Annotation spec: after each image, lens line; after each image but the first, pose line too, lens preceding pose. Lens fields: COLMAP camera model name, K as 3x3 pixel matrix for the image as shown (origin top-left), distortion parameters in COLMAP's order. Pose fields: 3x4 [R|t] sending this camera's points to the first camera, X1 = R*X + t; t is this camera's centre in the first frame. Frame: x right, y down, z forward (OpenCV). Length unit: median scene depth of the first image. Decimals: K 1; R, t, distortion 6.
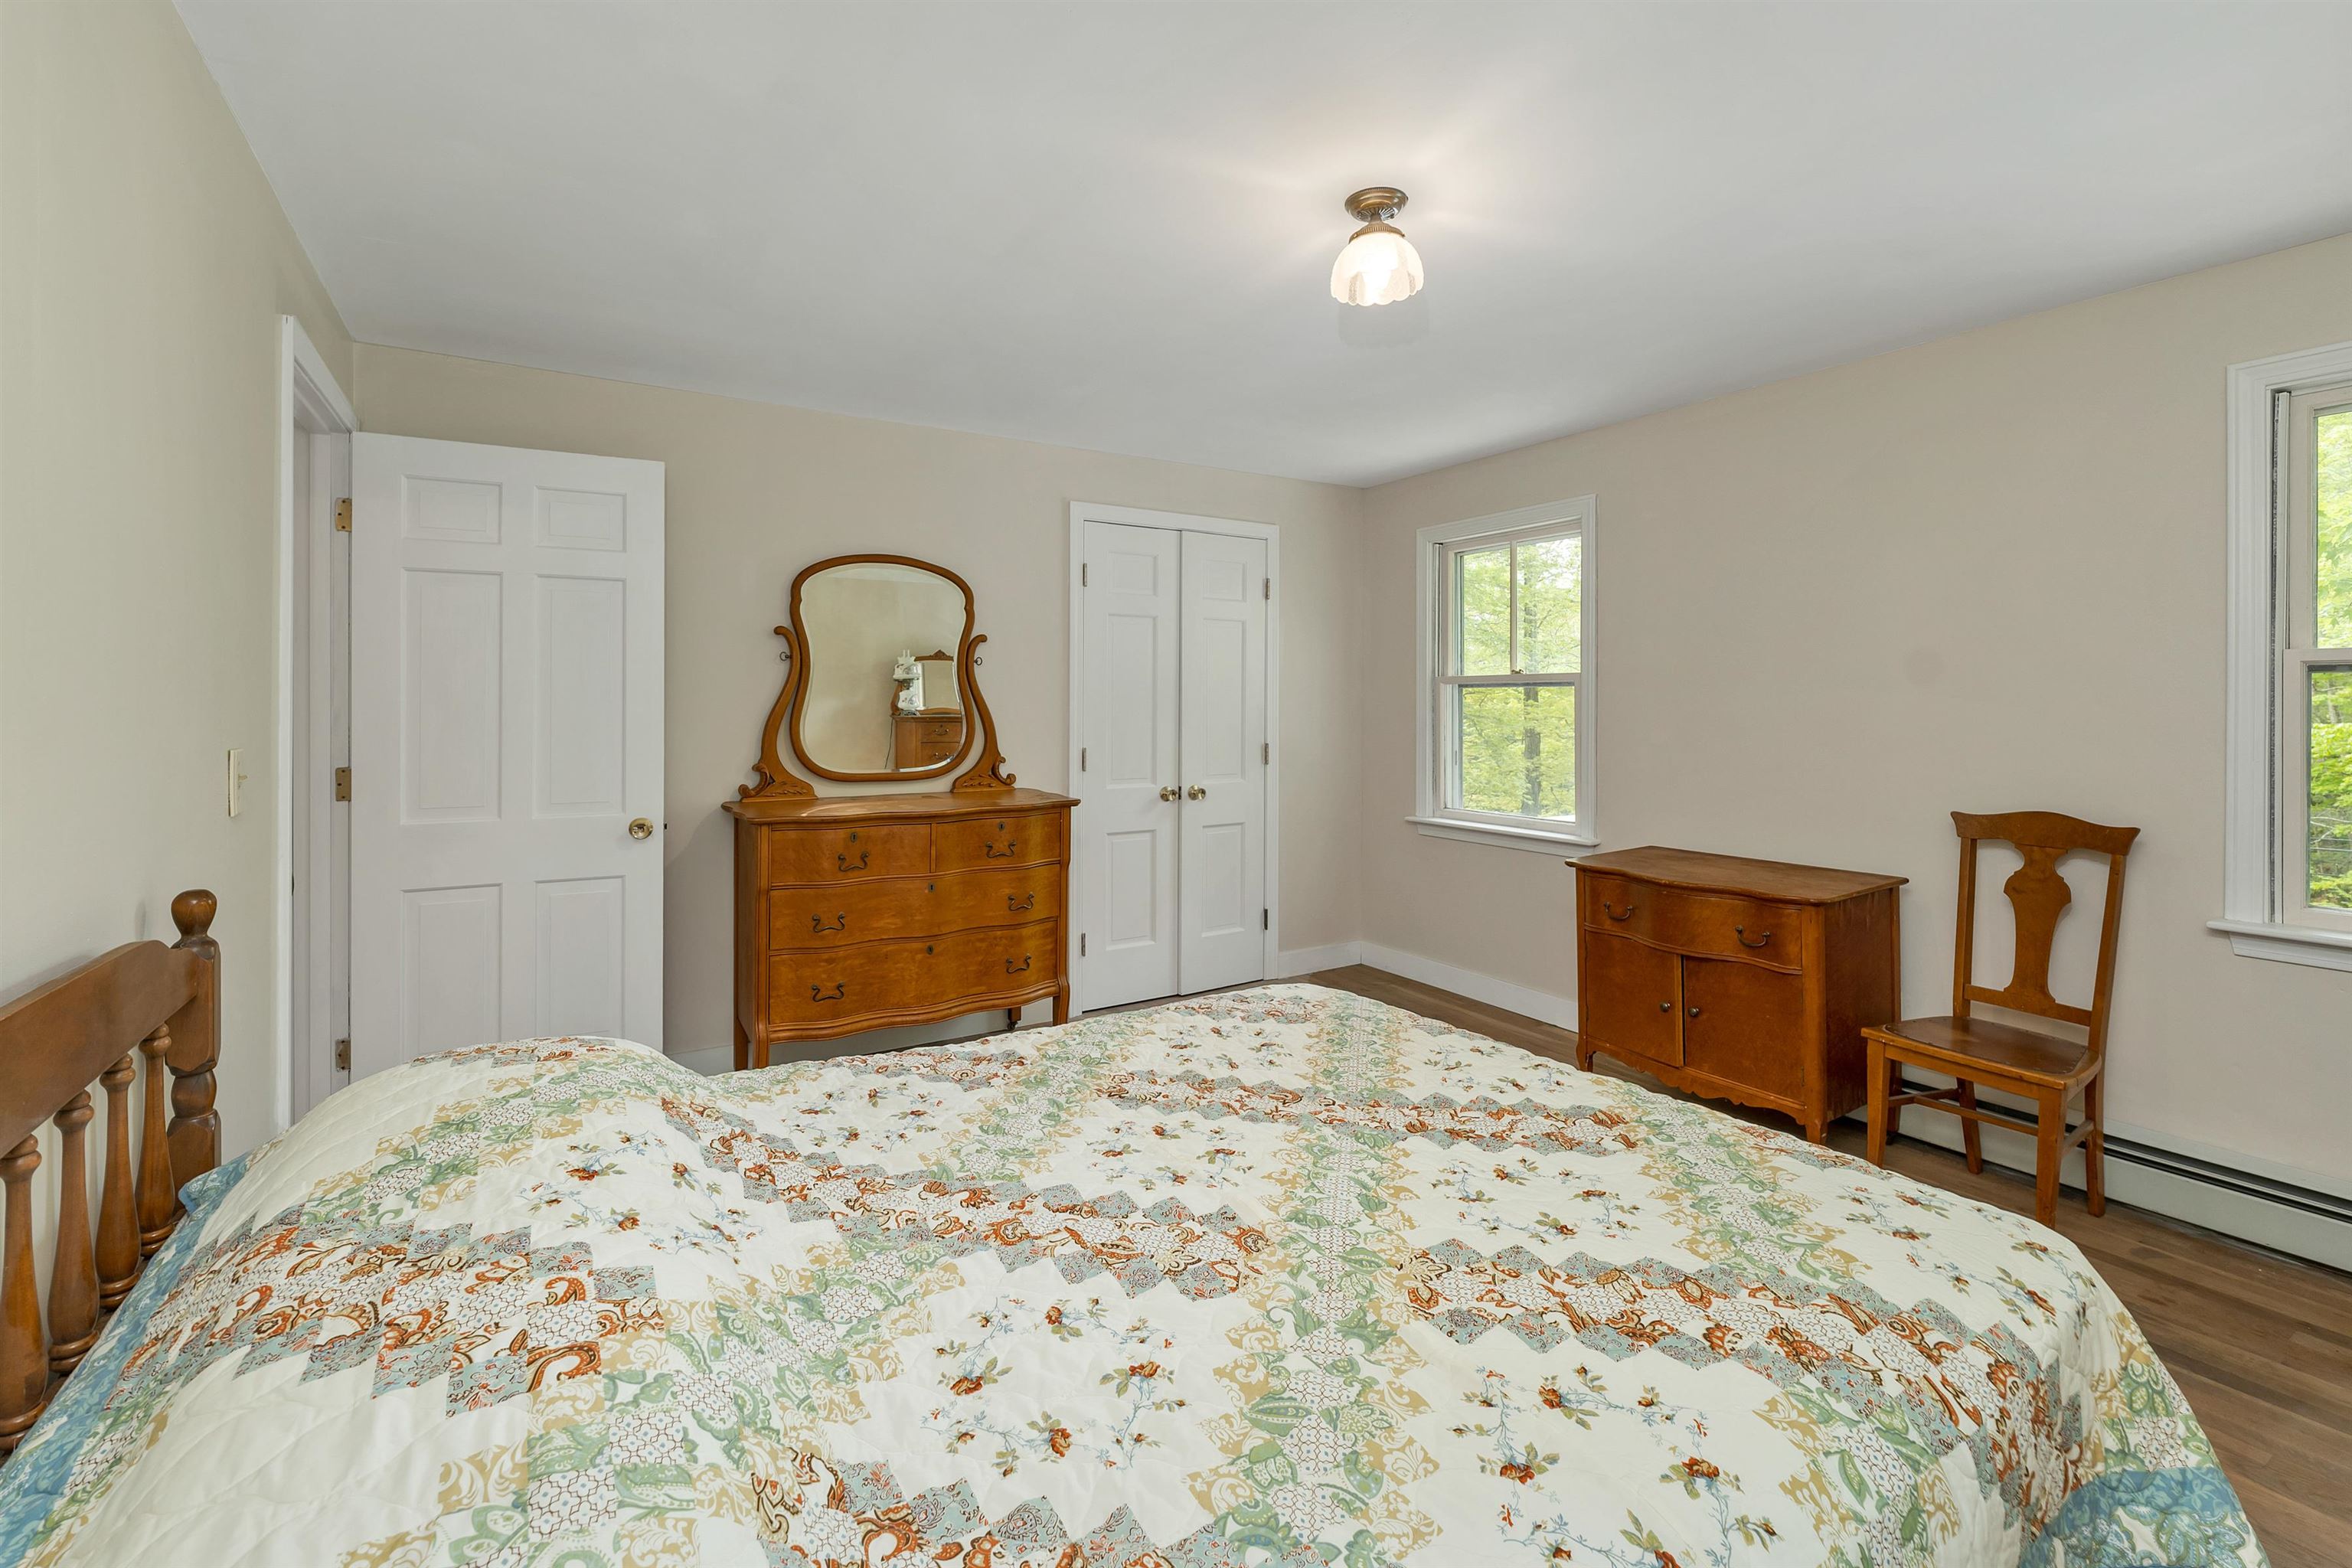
lens RADIAL K [[1011.7, 0, 1177.1], [0, 1011.7, 708.8], [0, 0, 1]] dist [-0.001351, -0.000058]
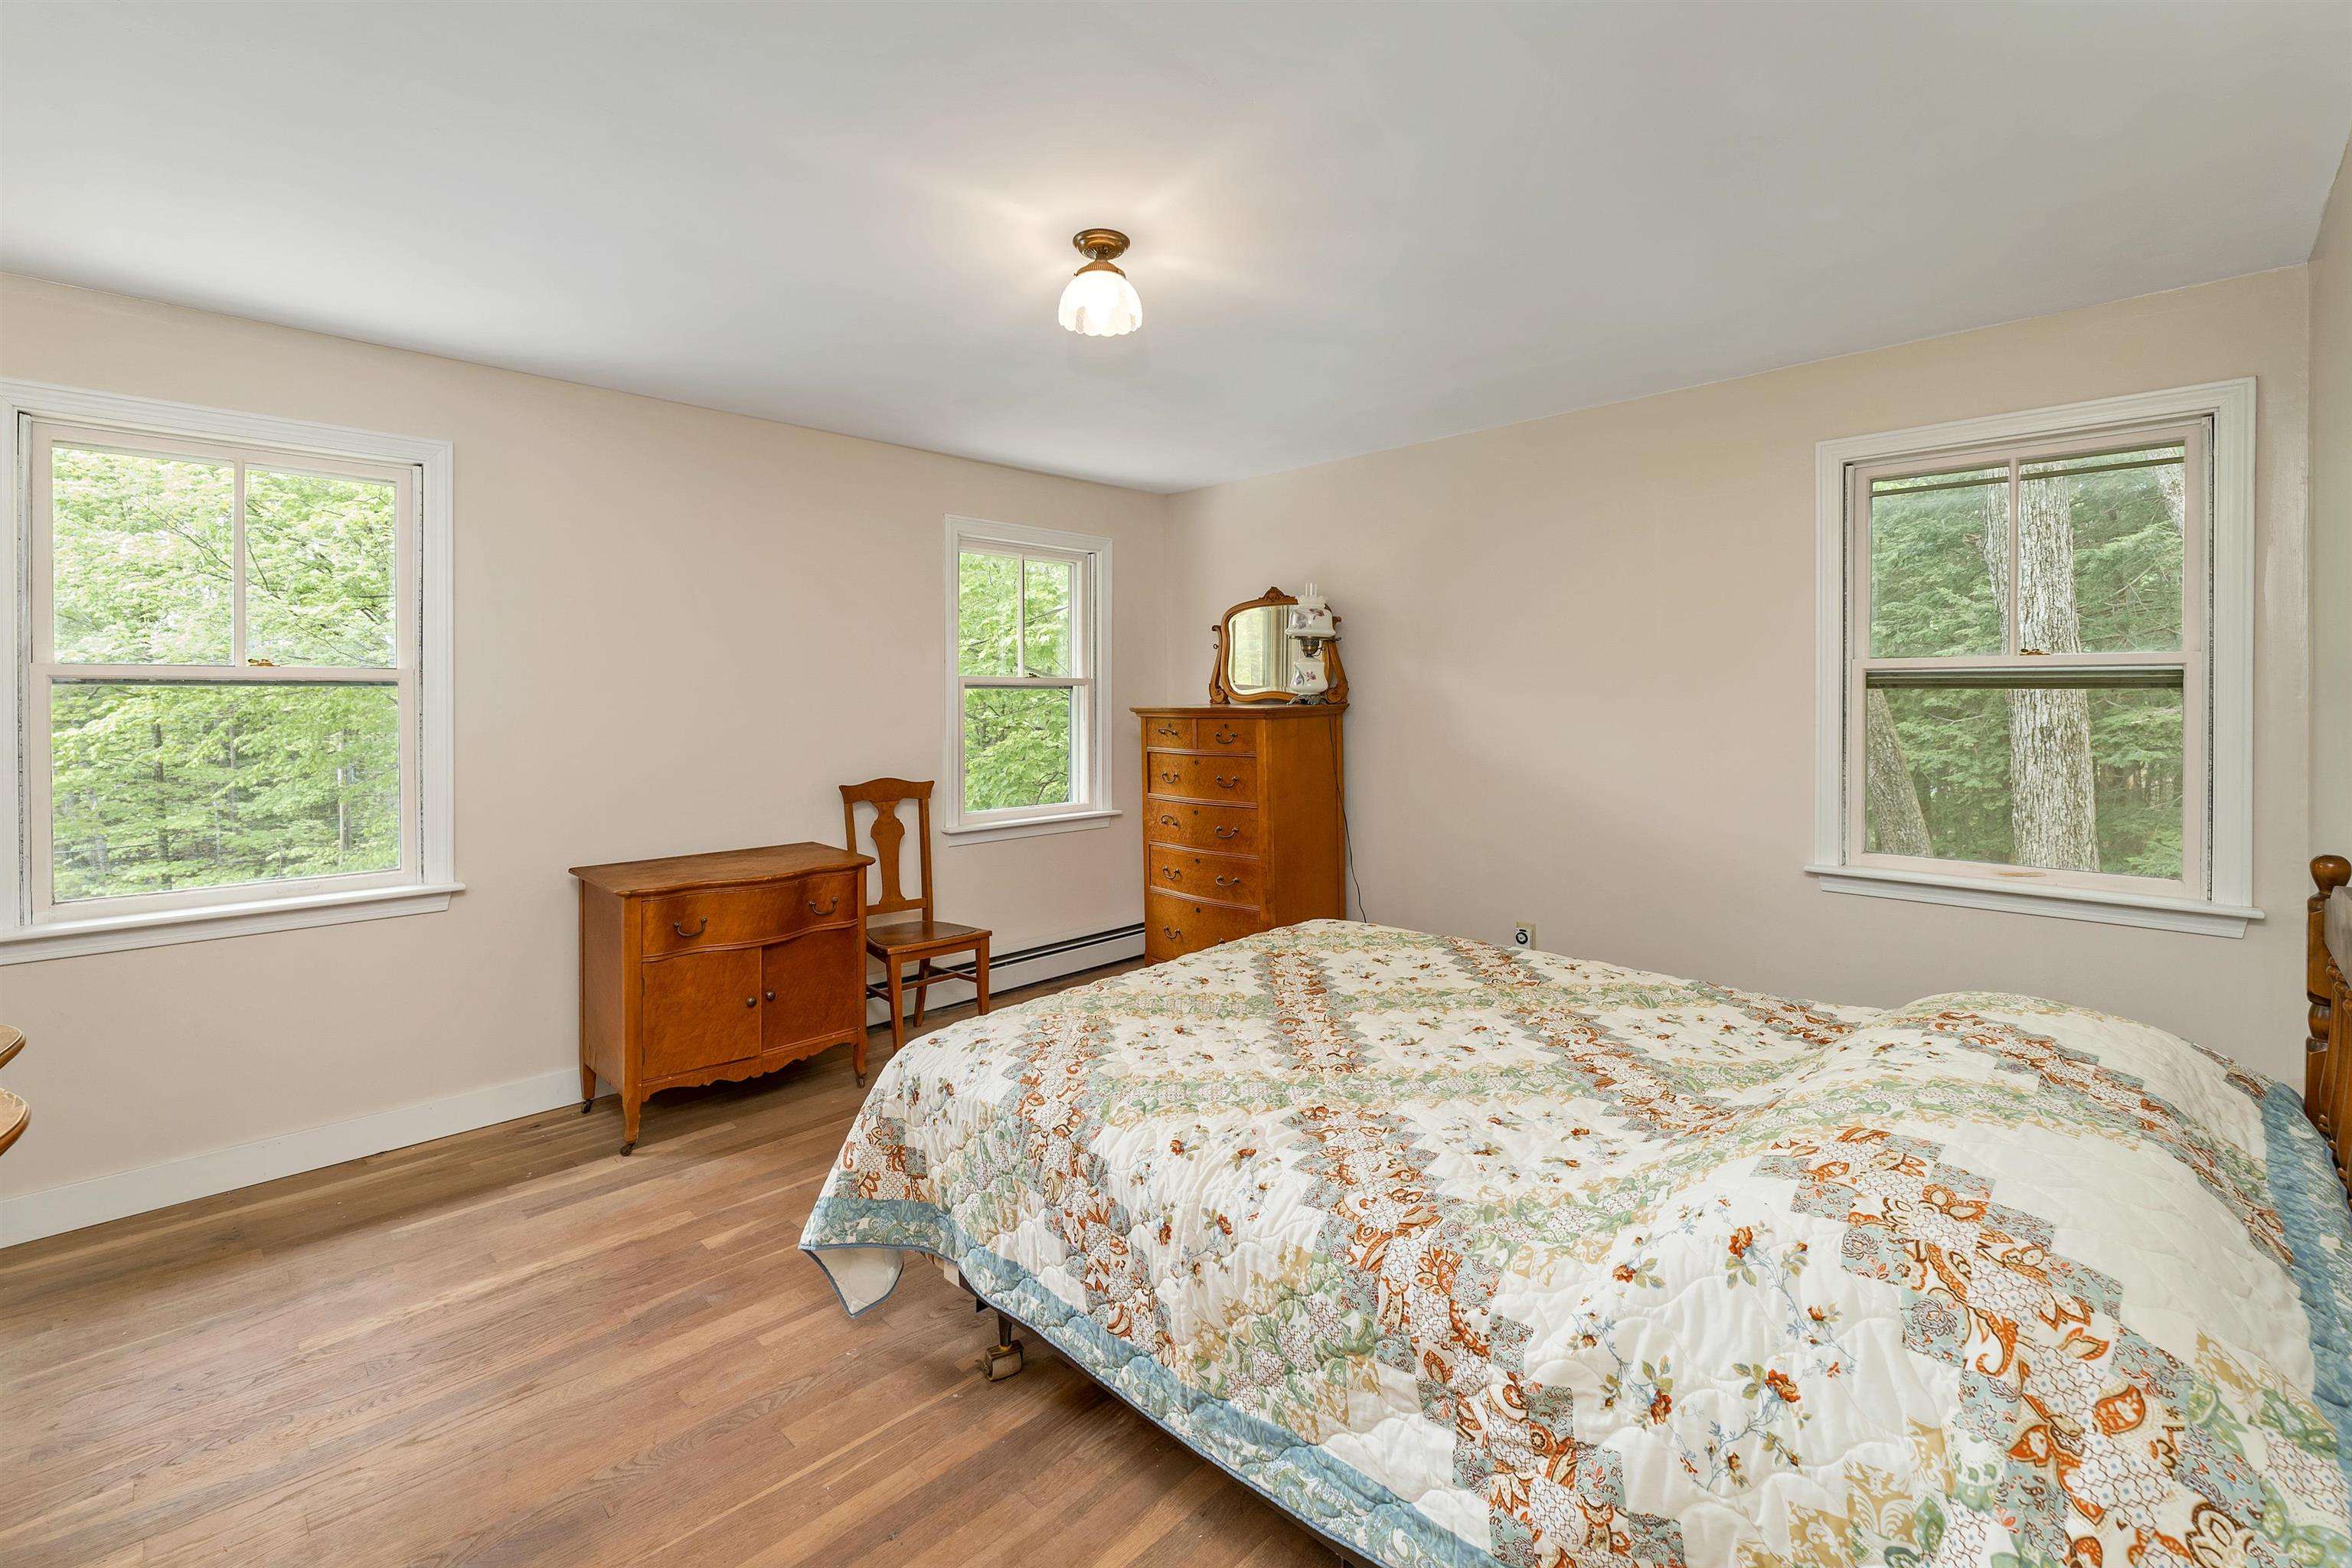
lens RADIAL K [[1004.3, 0, 1163.8], [0, 1004.3, 723.3], [0, 0, 1]] dist [-0.000666, 0.000189]
pose [[-0.214926, -0.020542, 0.976414, -0.877759], [0.010753, 0.999668, 0.023398, -0.011428], [-0.976571, 0.015528, -0.214634, 1.176508]]
